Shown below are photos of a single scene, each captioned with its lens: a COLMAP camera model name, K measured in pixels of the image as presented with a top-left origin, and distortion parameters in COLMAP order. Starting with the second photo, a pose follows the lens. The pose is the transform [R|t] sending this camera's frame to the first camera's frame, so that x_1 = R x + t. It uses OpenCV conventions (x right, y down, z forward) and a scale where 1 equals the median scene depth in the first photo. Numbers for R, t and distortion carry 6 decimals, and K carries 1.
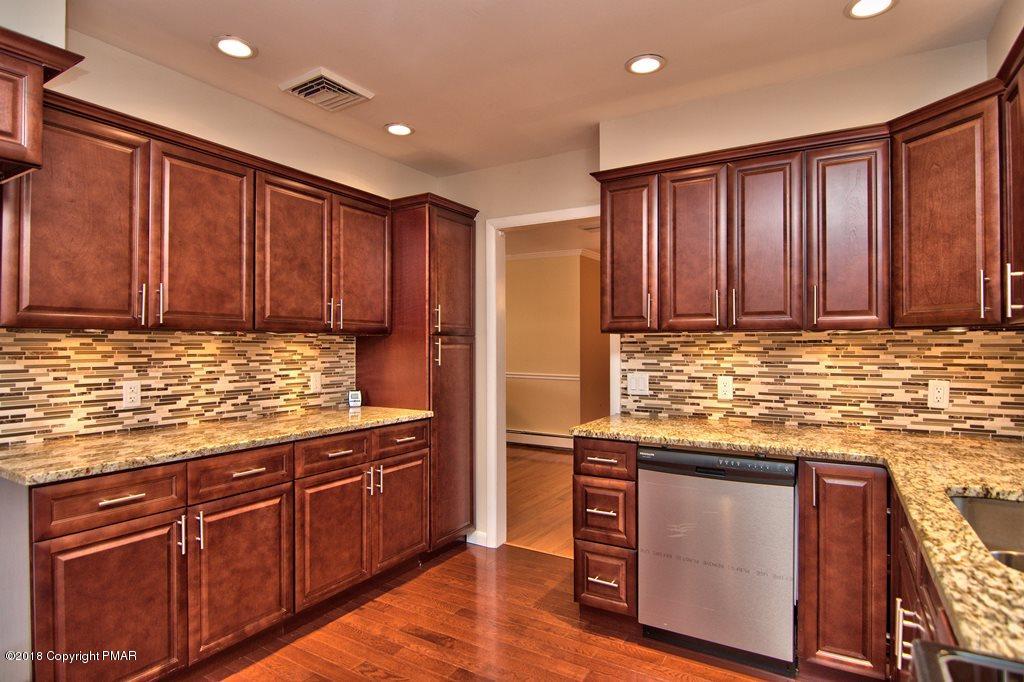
lens RADIAL K [[549.8, 0, 516.3], [0, 549.8, 344.3], [0, 0, 1]] dist [-0.001229, -0.014672]
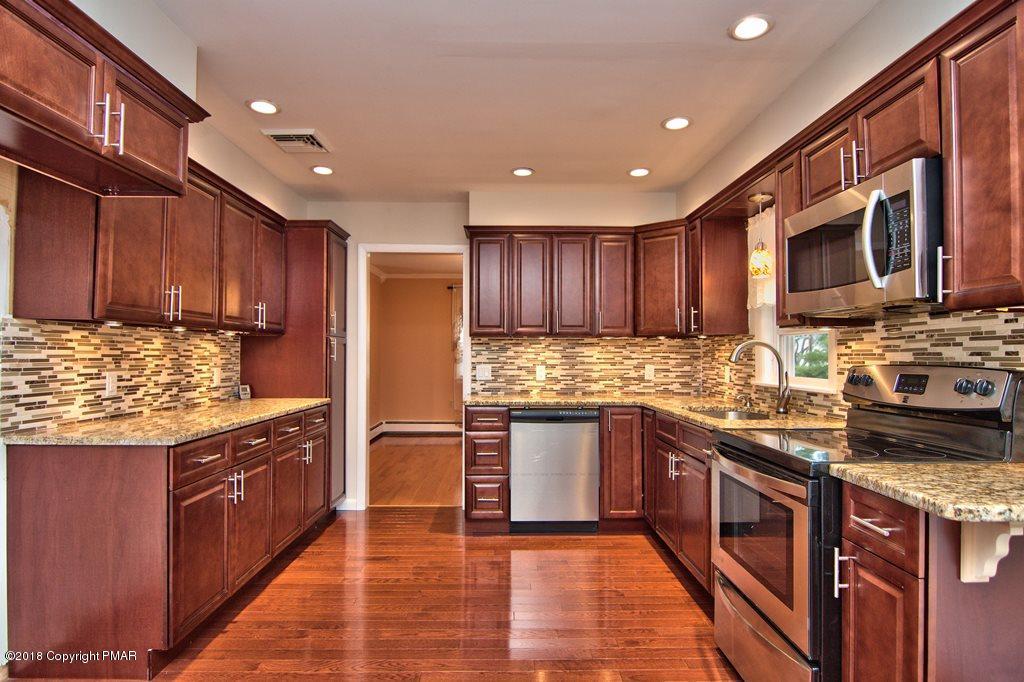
lens RADIAL K [[549.8, 0, 516.3], [0, 549.8, 344.3], [0, 0, 1]] dist [-0.001229, -0.014672]
pose [[0.846769, 0.011678, 0.531833, -0.563004], [-0.002481, 0.999835, -0.018003, 0.028254], [-0.531955, 0.013925, 0.846658, -0.321278]]
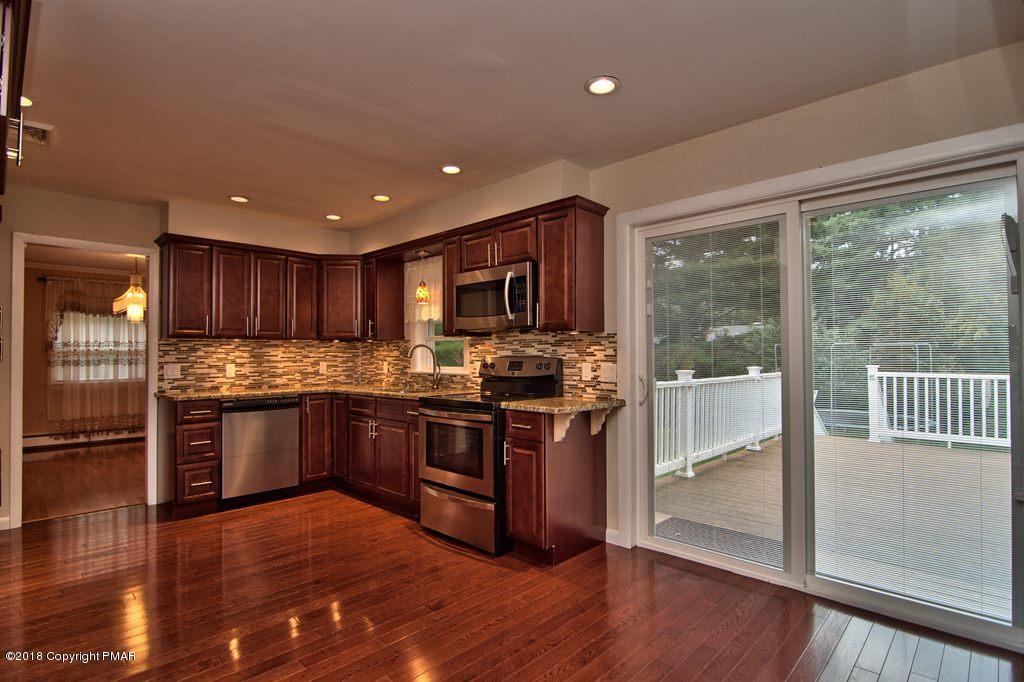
lens RADIAL K [[506.1, 0, 507.0], [0, 506.1, 345.6], [0, 0, 1]] dist [-0.002169, -0.000268]
pose [[0.237638, 0.017047, 0.971204, -1.094124], [0.006033, 0.999801, -0.019026, 0.037772], [-0.971335, 0.010381, 0.237488, -0.285697]]
